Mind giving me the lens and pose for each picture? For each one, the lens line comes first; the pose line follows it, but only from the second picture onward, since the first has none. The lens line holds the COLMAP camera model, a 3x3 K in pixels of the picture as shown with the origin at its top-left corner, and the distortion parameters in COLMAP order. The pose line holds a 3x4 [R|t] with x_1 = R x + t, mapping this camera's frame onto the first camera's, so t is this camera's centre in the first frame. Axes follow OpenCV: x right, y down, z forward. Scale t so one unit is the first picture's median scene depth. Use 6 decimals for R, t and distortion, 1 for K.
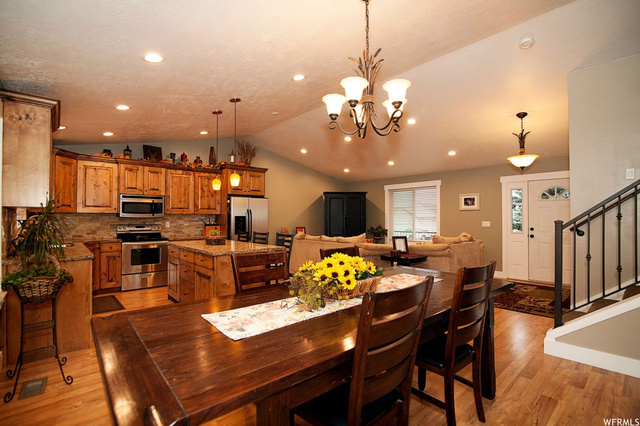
lens RADIAL K [[294.7, 0, 320.0], [0, 294.7, 213.0], [0, 0, 1]] dist [-0.020338, 0.000522]
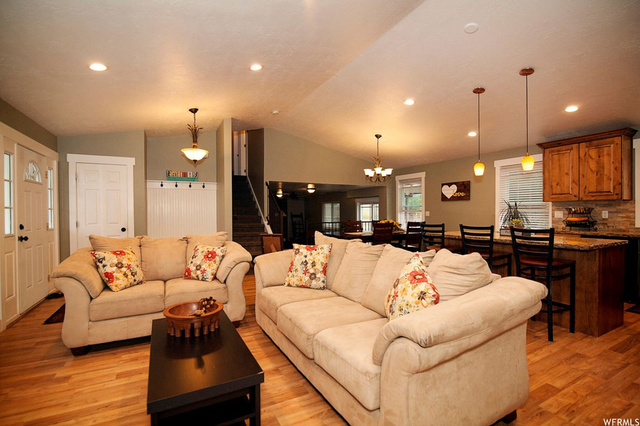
lens RADIAL K [[302.5, 0, 320.0], [0, 302.5, 213.0], [0, 0, 1]] dist [-0.001084, -0.000144]
pose [[-0.972184, 0.003310, 0.234194, -0.003899], [0.000251, 0.999914, -0.013093, 0.034964], [-0.234217, -0.012670, -0.972102, 1.453654]]
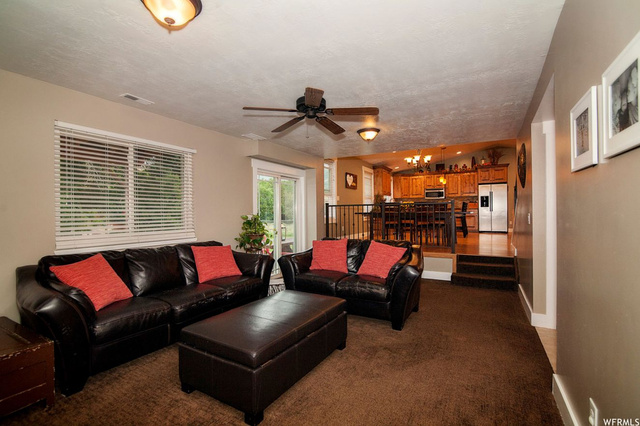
lens RADIAL K [[294.7, 0, 320.0], [0, 294.7, 213.0], [0, 0, 1]] dist [-0.020338, 0.000522]
pose [[0.327443, -0.003433, -0.944865, 1.071676], [0.026772, 0.999626, 0.005646, 0.077589], [0.944492, -0.027144, 0.327412, -0.459028]]
